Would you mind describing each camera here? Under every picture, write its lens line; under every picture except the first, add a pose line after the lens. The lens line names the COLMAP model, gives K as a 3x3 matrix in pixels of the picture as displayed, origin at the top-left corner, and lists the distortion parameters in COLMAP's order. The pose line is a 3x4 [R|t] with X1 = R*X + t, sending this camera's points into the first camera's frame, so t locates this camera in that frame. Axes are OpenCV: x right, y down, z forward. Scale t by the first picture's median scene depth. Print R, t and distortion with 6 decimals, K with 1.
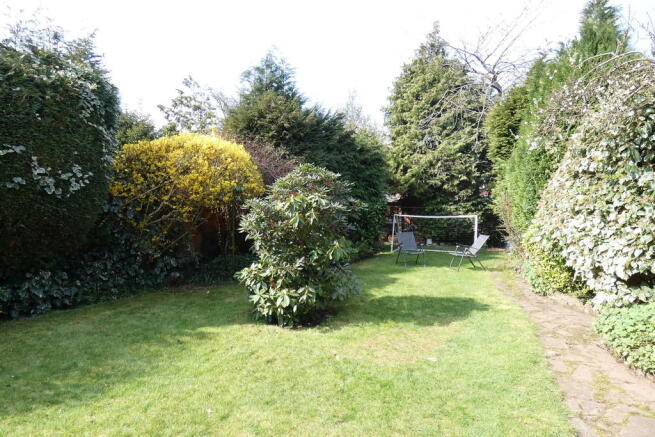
lens RADIAL K [[392.6, 0, 329.9], [0, 392.6, 216.0], [0, 0, 1]] dist [-0.003376, 0.002955]
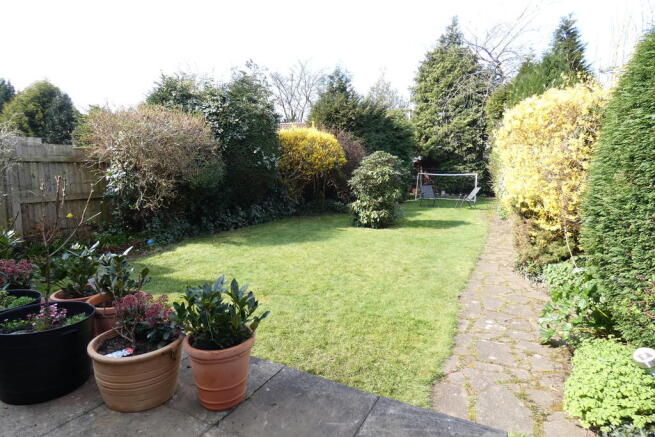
lens RADIAL K [[392.6, 0, 330.3], [0, 392.6, 220.6], [0, 0, 1]] dist [-0.003376, 0.002955]
pose [[0.999258, 0.000195, -0.038515, -0.109400], [0.004689, 0.991933, 0.126679, -0.016697], [0.038229, -0.126765, 0.991196, -0.483862]]
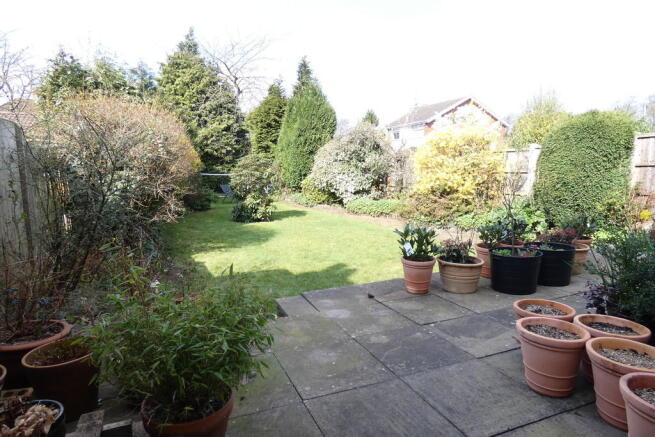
lens RADIAL K [[392.6, 0, 326.9], [0, 392.6, 219.5], [0, 0, 1]] dist [-0.003376, 0.002955]
pose [[0.659262, -0.111414, 0.743613, -0.716018], [0.015217, 0.990736, 0.134950, -0.027073], [-0.751759, -0.077652, 0.654850, -0.398285]]
